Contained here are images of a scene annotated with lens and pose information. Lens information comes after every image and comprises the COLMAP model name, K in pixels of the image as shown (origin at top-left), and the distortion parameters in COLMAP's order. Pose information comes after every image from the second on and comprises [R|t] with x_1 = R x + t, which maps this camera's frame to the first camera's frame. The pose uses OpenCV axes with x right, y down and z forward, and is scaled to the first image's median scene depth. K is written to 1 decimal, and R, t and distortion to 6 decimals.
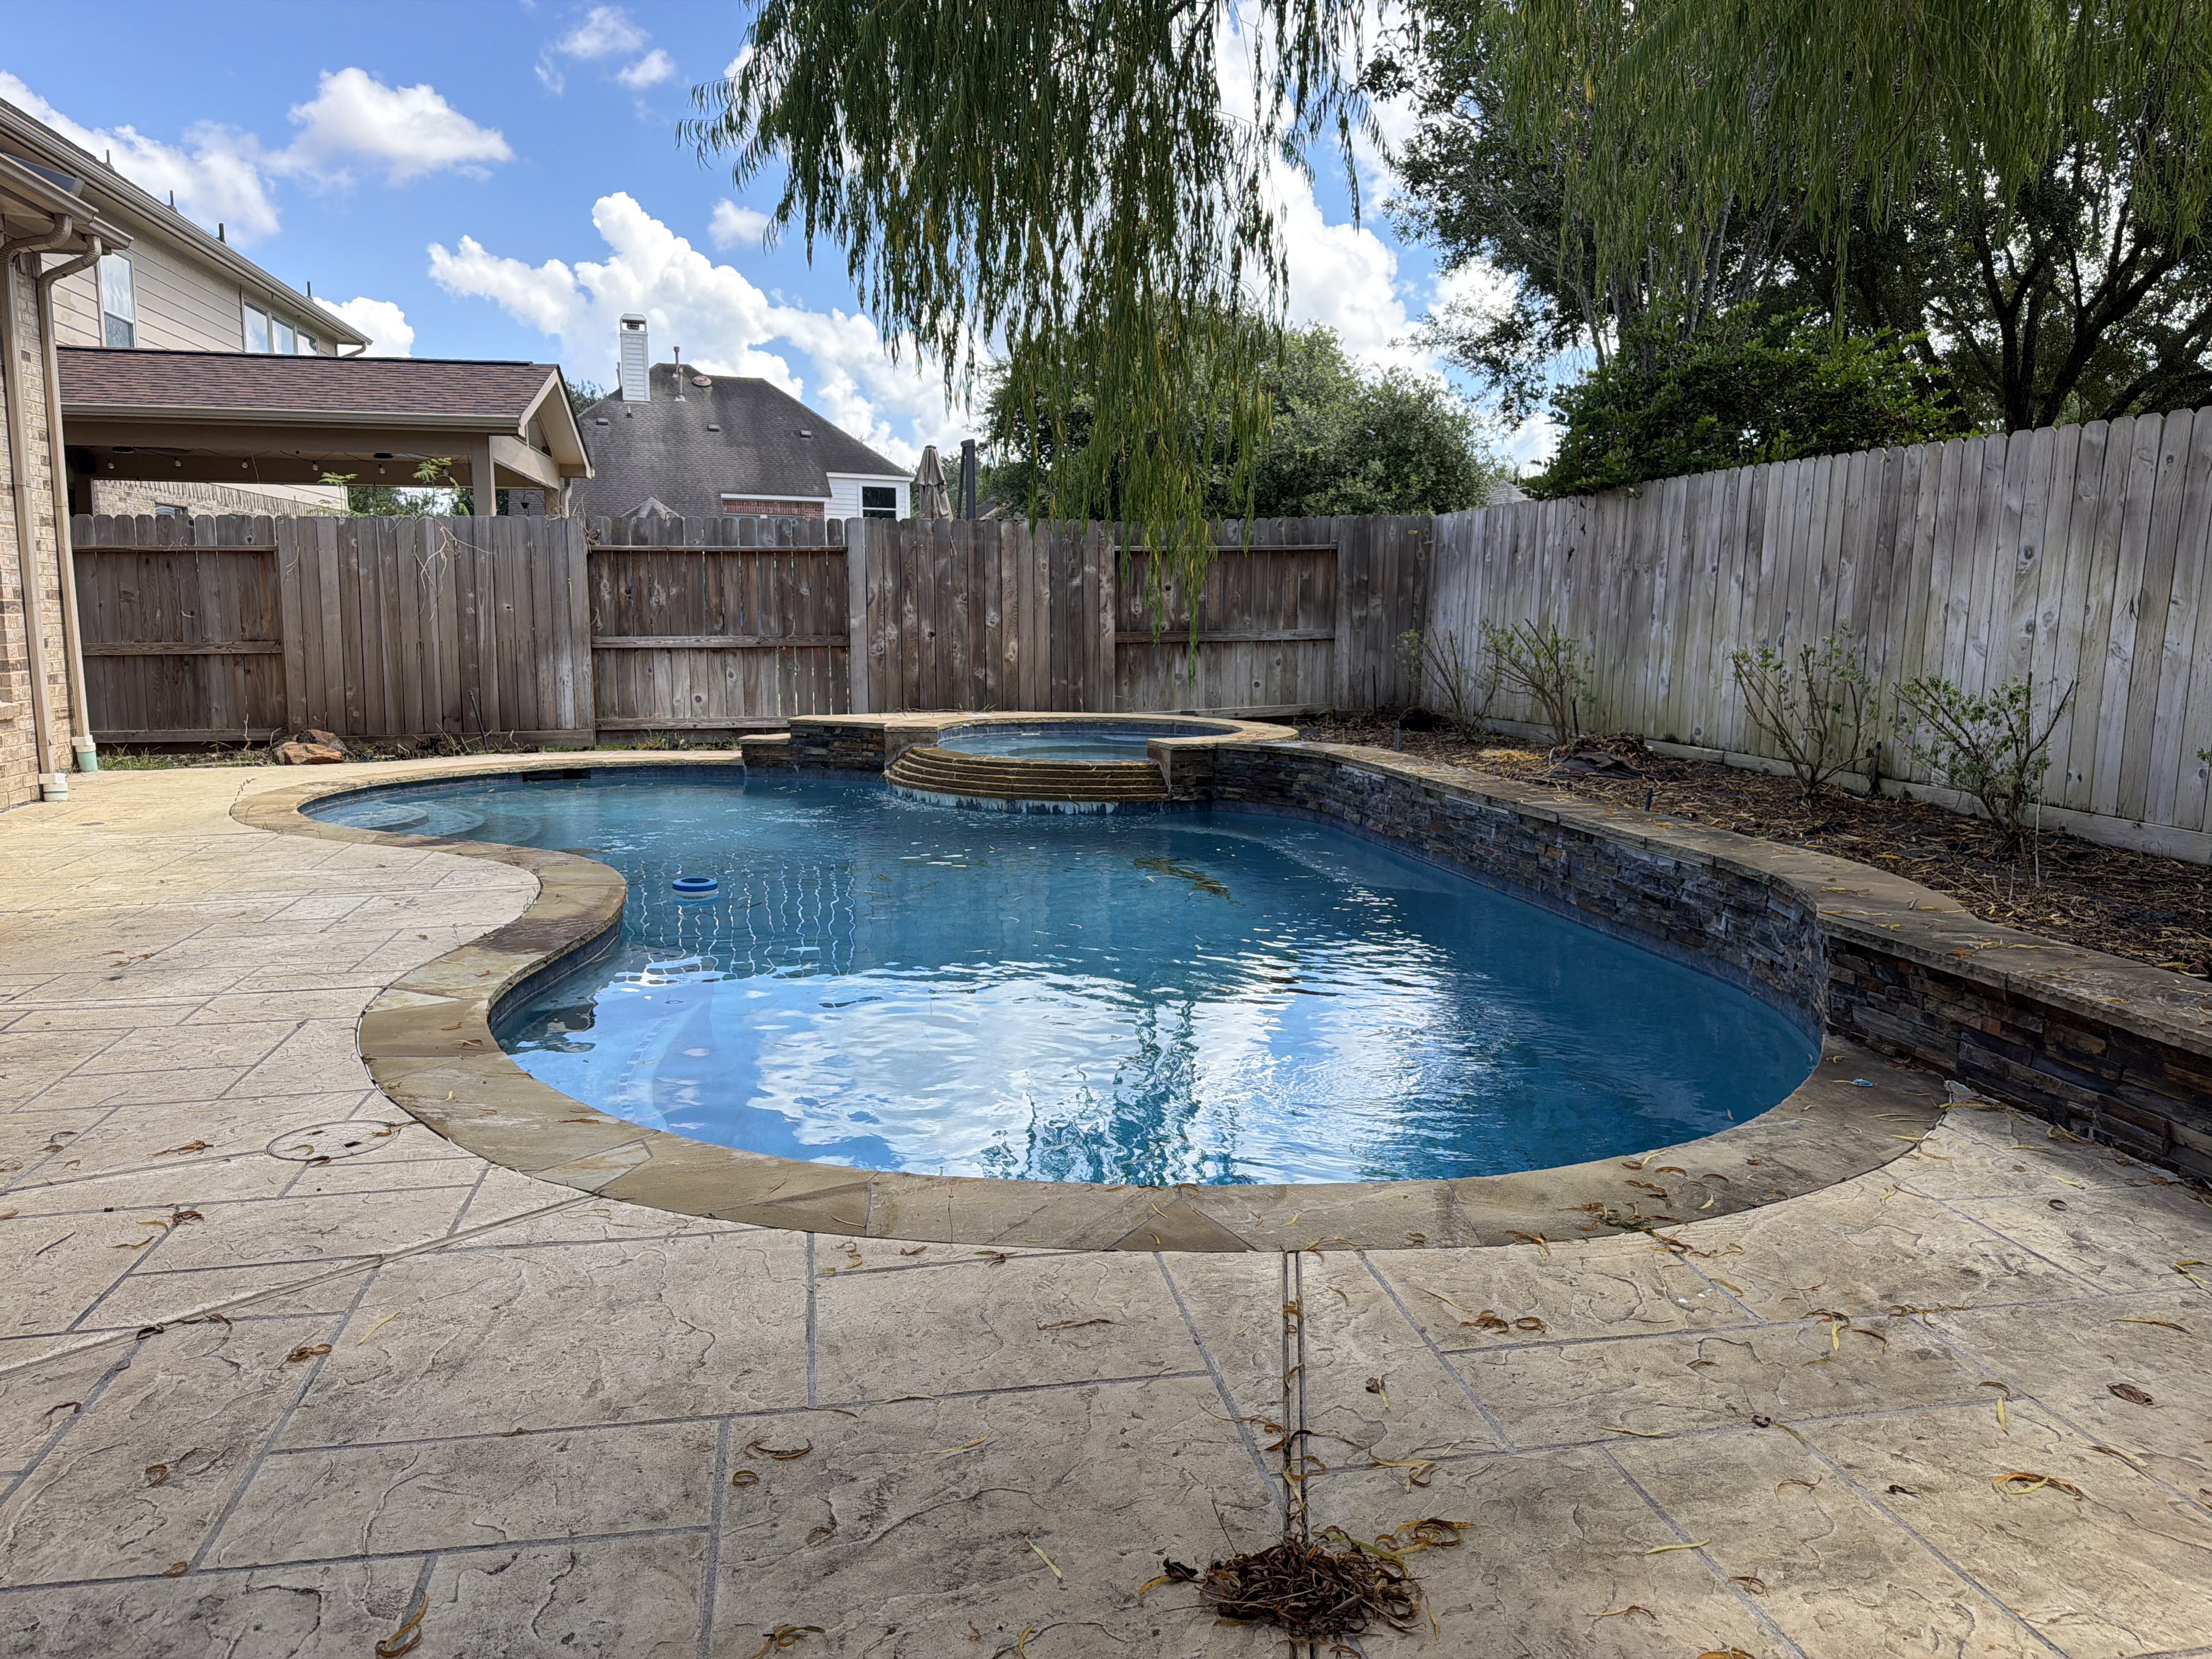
lens RADIAL K [[1522.7, 0, 1106.0], [0, 1522.7, 834.7], [0, 0, 1]] dist [-0.005672, -0.004671]
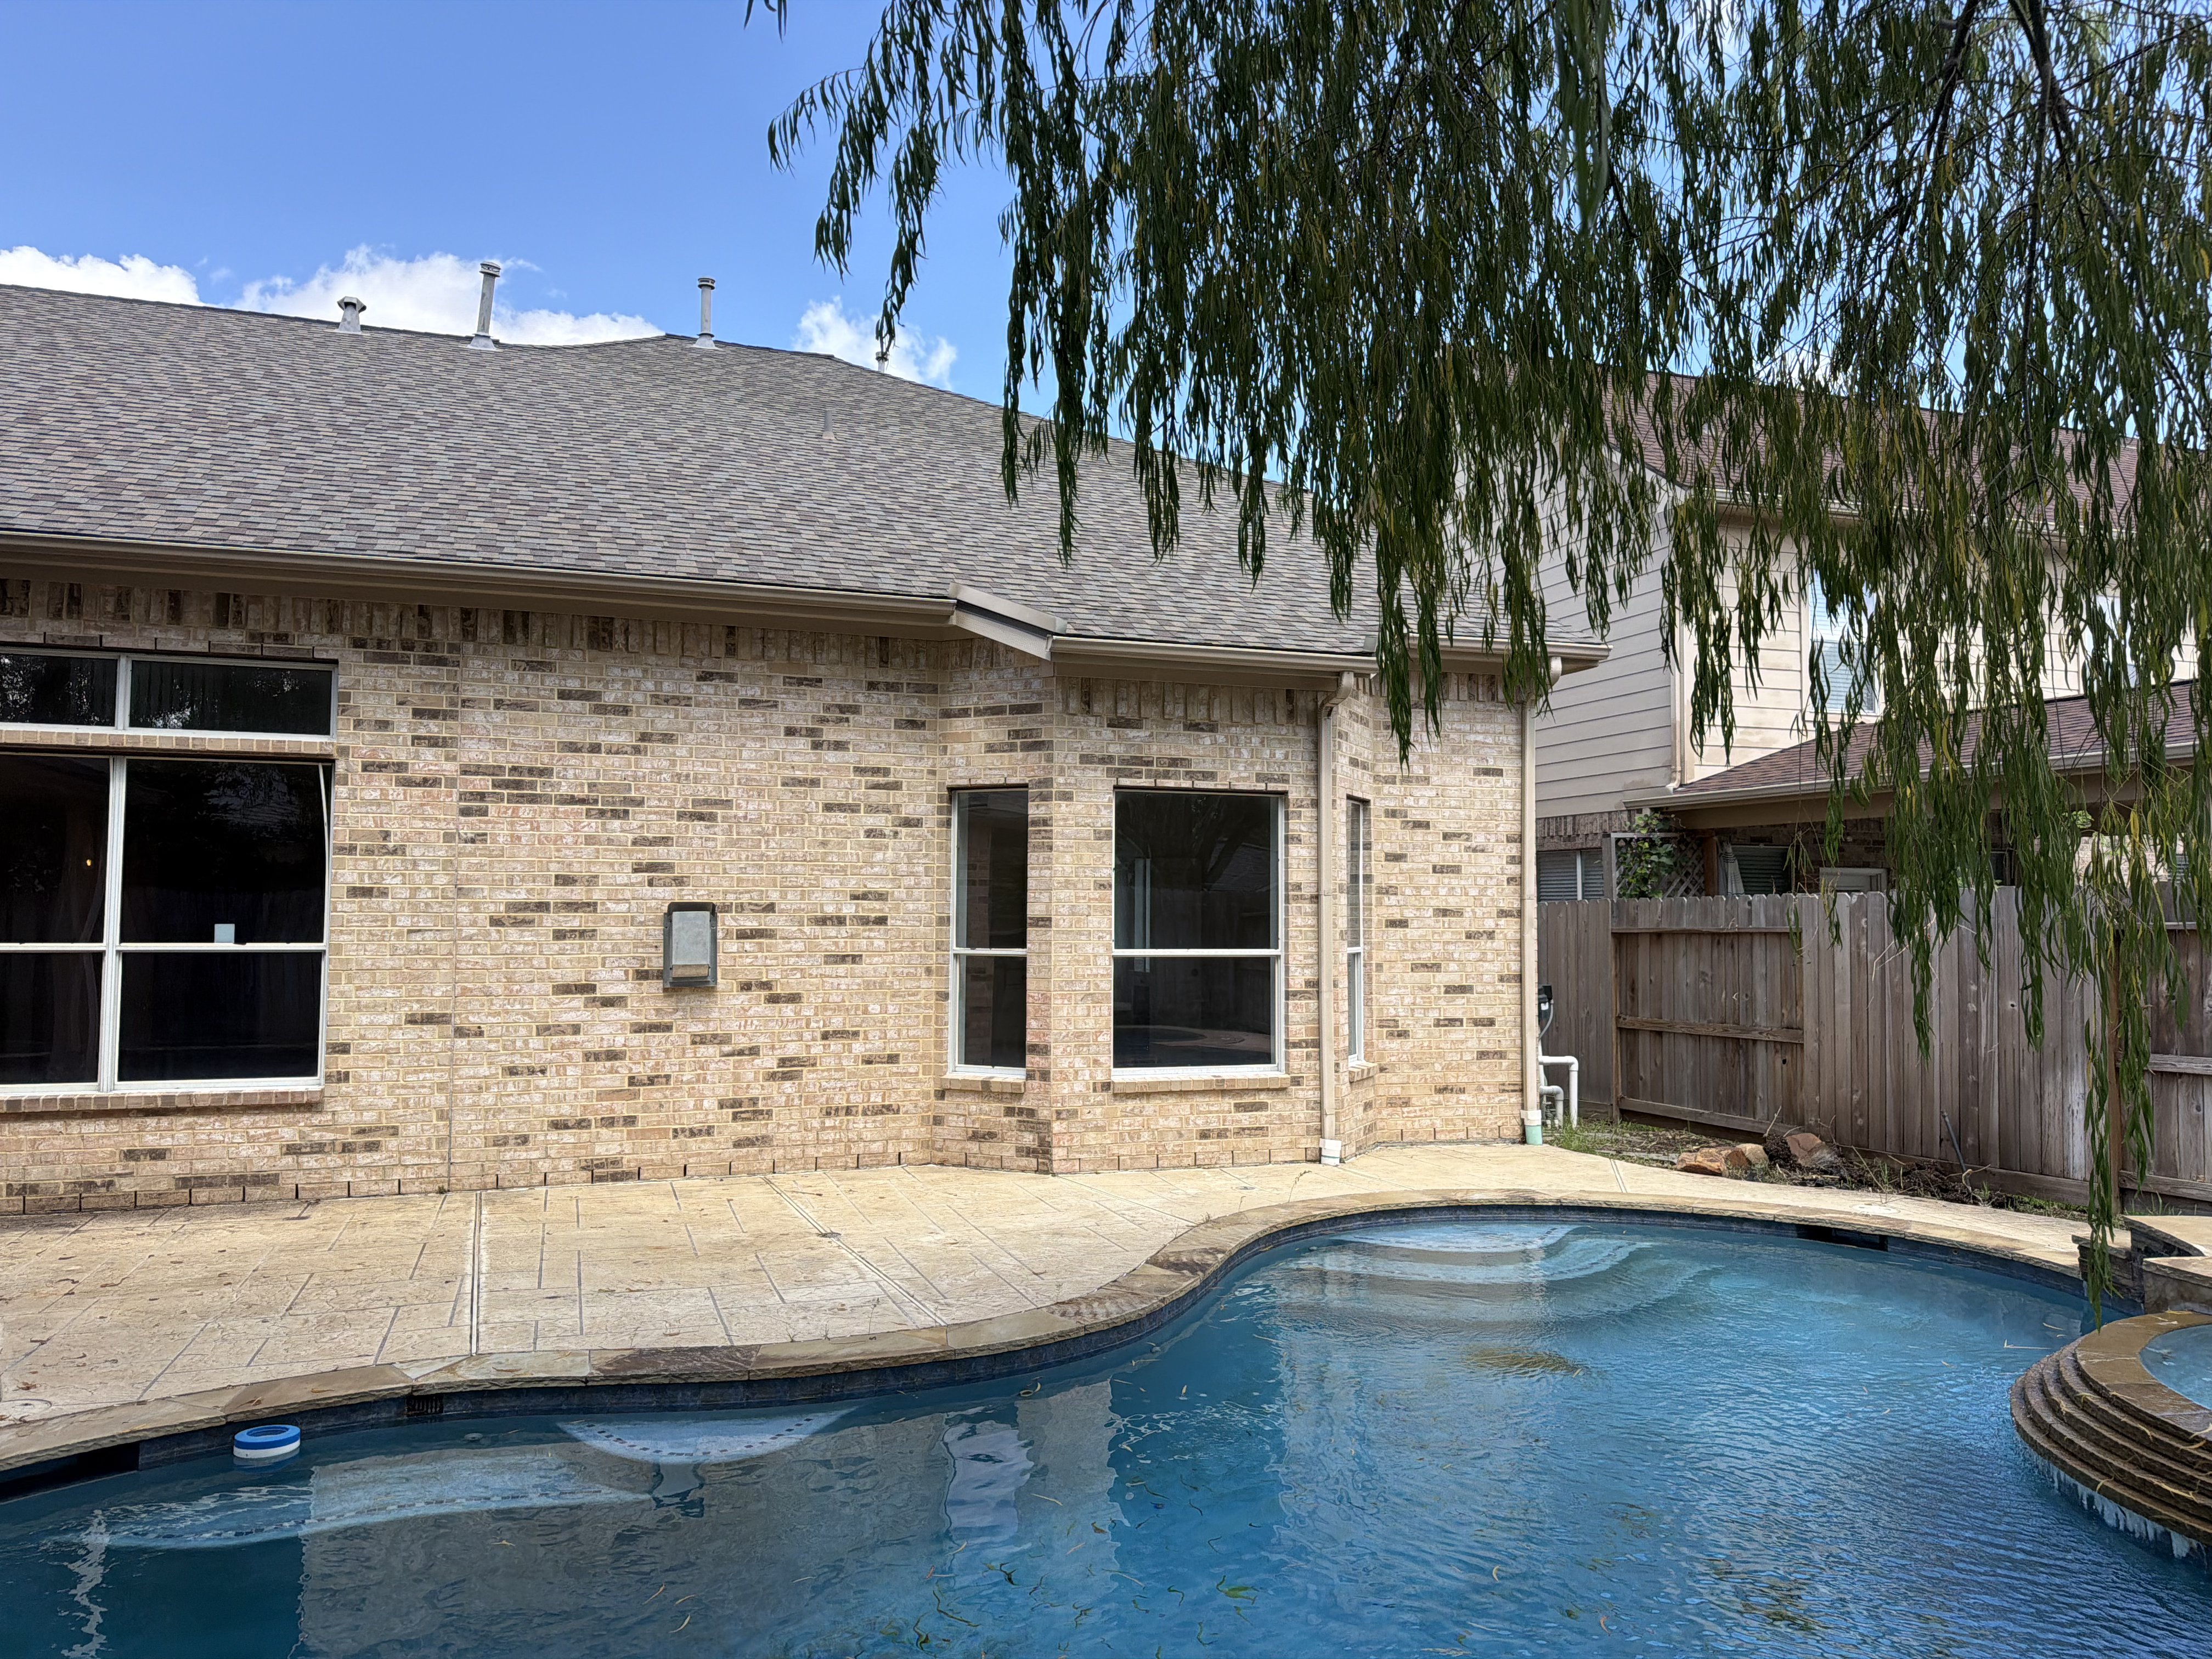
lens RADIAL K [[1522.7, 0, 1107.6], [0, 1522.7, 835.4], [0, 0, 1]] dist [-0.005672, -0.004671]
pose [[0.160949, -0.063155, -0.984940, 0.290180], [-0.154706, 0.984000, -0.088376, -0.097489], [0.974762, 0.166600, 0.148604, 0.441576]]
